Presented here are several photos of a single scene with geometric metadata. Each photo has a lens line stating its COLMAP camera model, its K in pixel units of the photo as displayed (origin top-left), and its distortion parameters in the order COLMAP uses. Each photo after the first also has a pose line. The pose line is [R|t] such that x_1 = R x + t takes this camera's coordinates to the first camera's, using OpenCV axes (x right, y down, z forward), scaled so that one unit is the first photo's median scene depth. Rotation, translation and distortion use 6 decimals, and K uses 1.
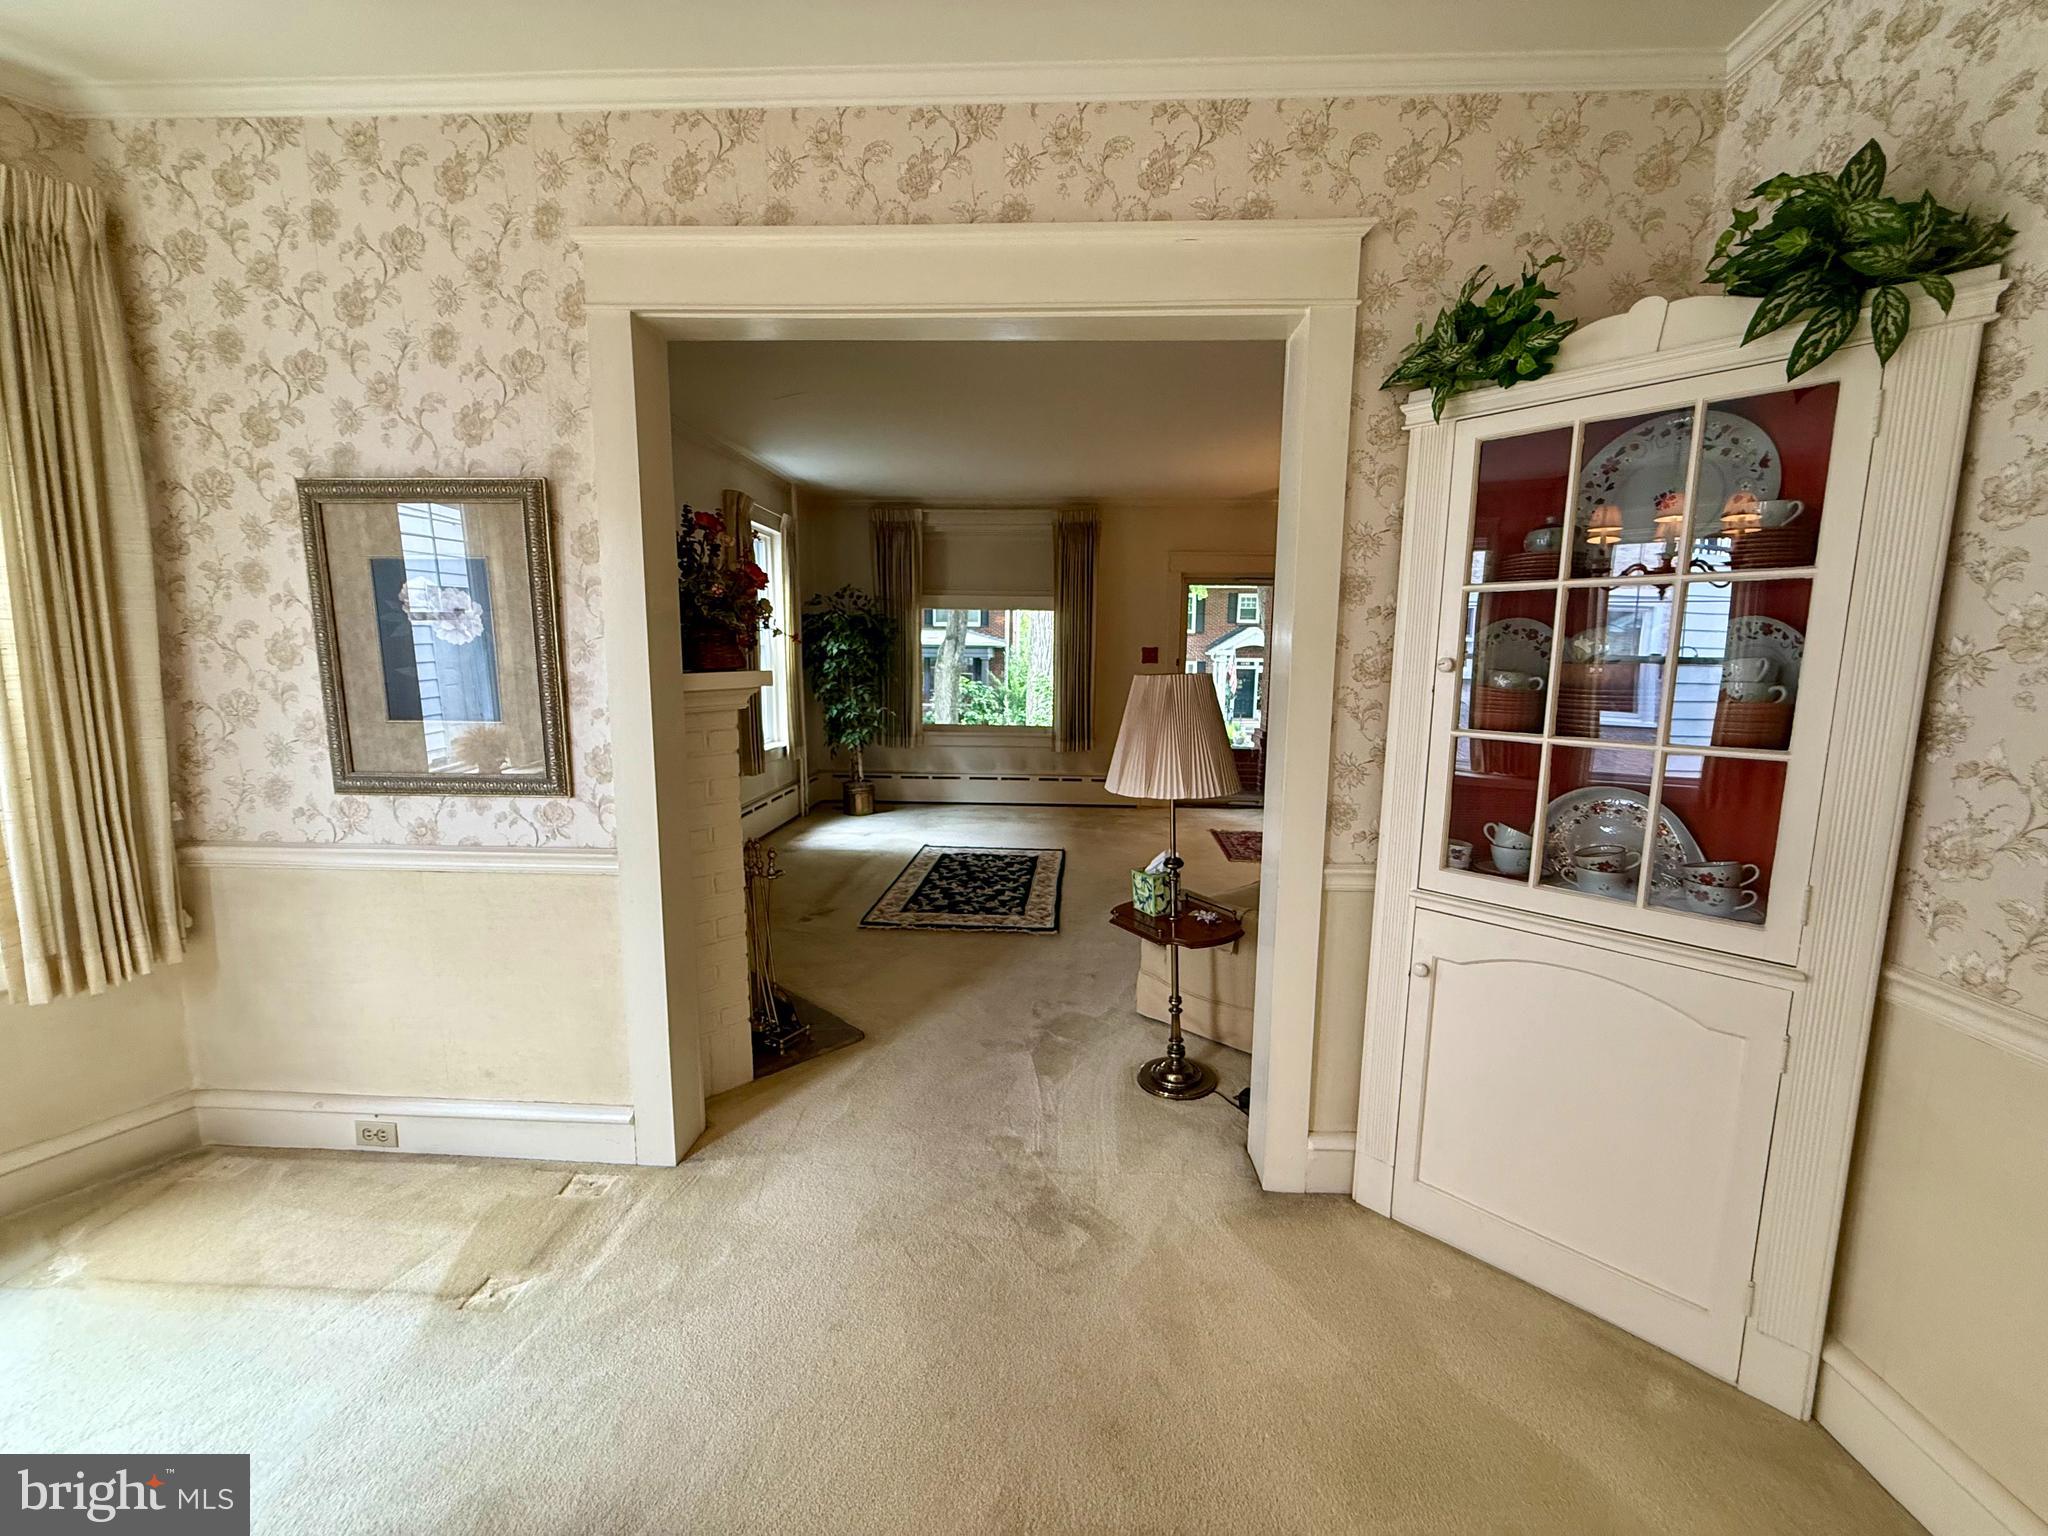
lens RADIAL K [[814.3, 0, 1018.8], [0, 814.3, 764.4], [0, 0, 1]] dist [0.000412, -0.000075]
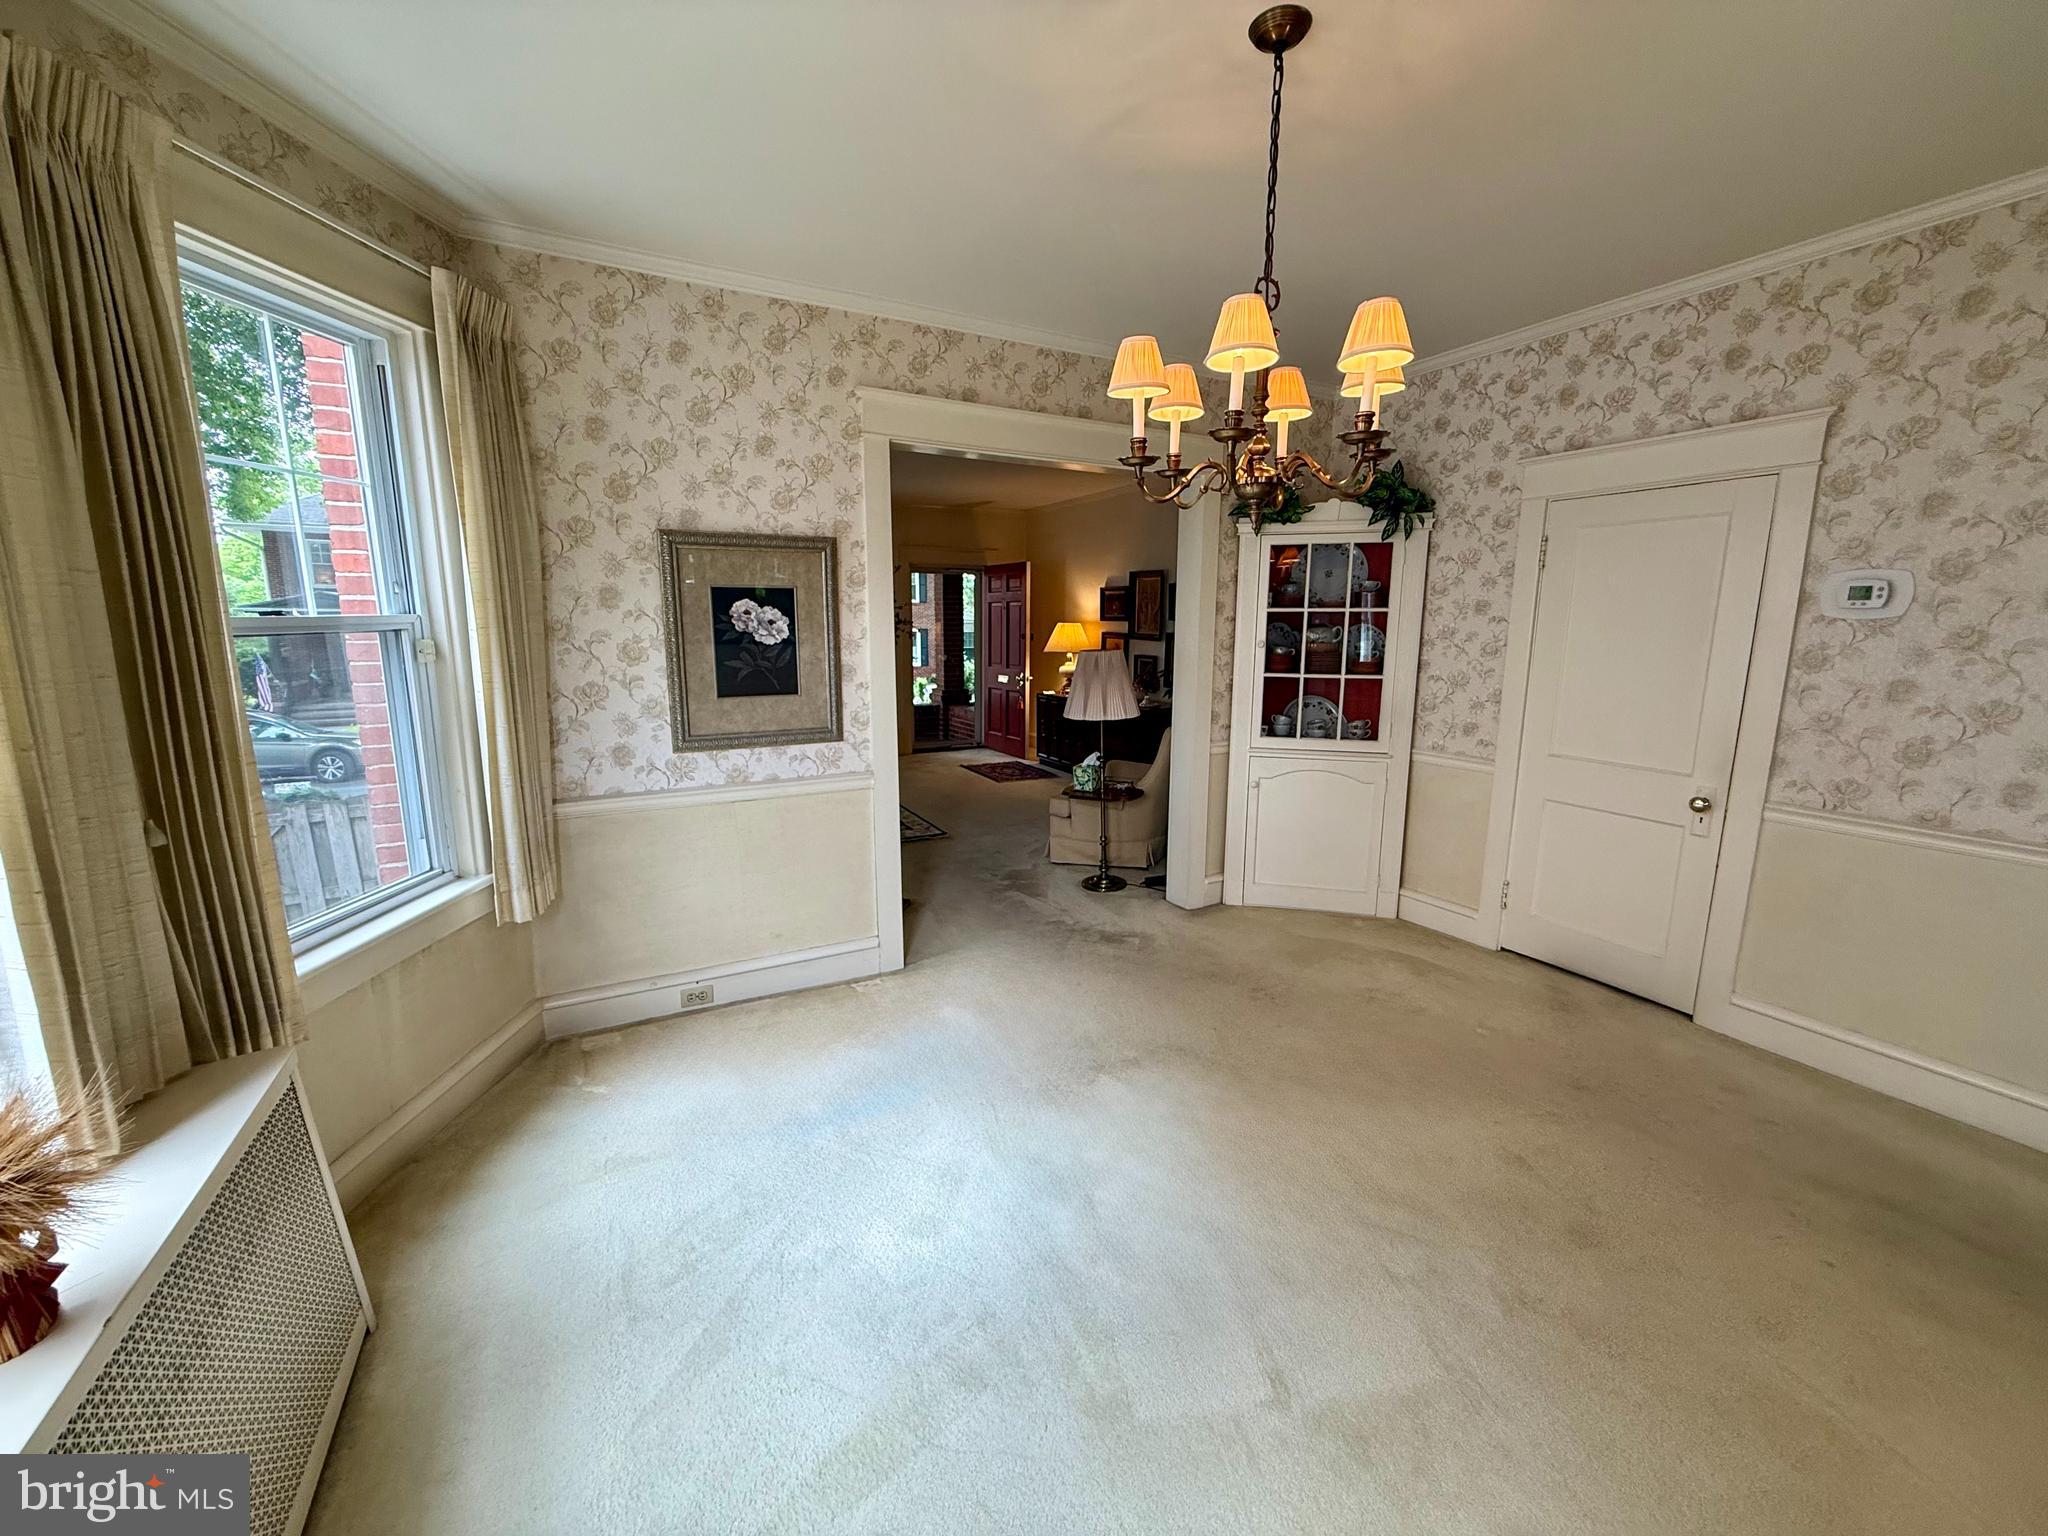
lens RADIAL K [[814.3, 0, 1015.8], [0, 814.3, 762.6], [0, 0, 1]] dist [0.000412, -0.000075]
pose [[0.858427, -0.096108, 0.503852, -1.058650], [0.075672, 0.995270, 0.060919, 0.011776], [-0.507324, -0.014167, 0.861639, -0.511292]]
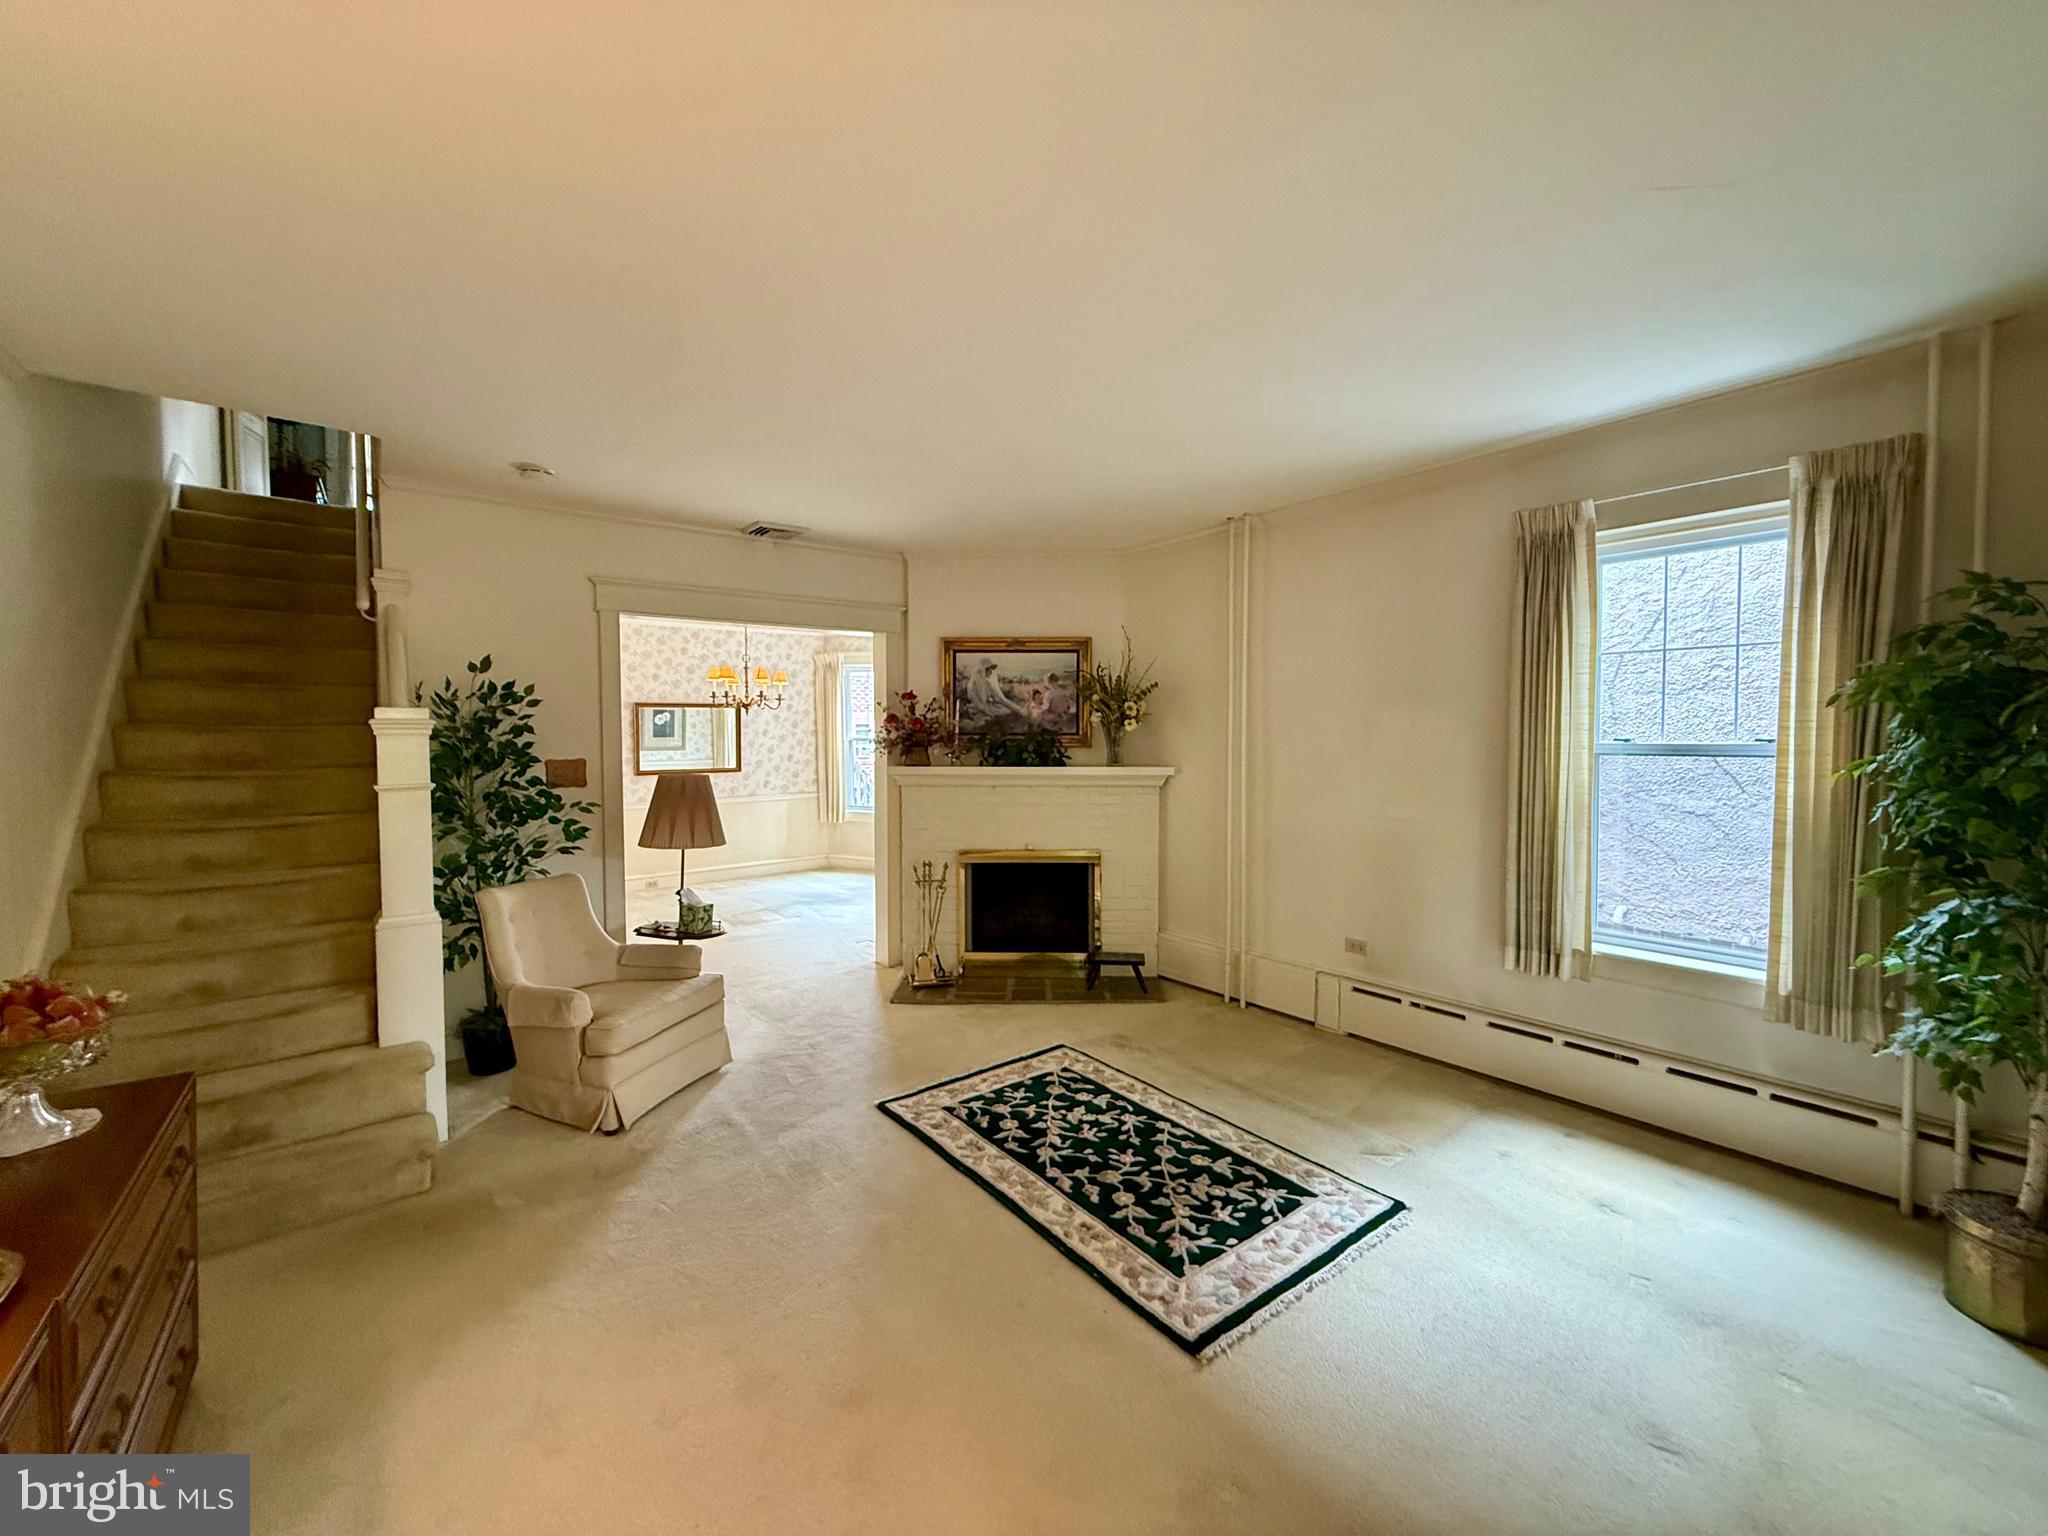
lens RADIAL K [[814.3, 0, 1020.5], [0, 814.3, 768.0], [0, 0, 1]] dist [0.000412, -0.000075]
pose [[-0.750378, 0.023064, -0.660606, 0.921773], [-0.090757, 0.986331, 0.137526, -0.497485], [0.654748, 0.163151, -0.738029, 3.202663]]
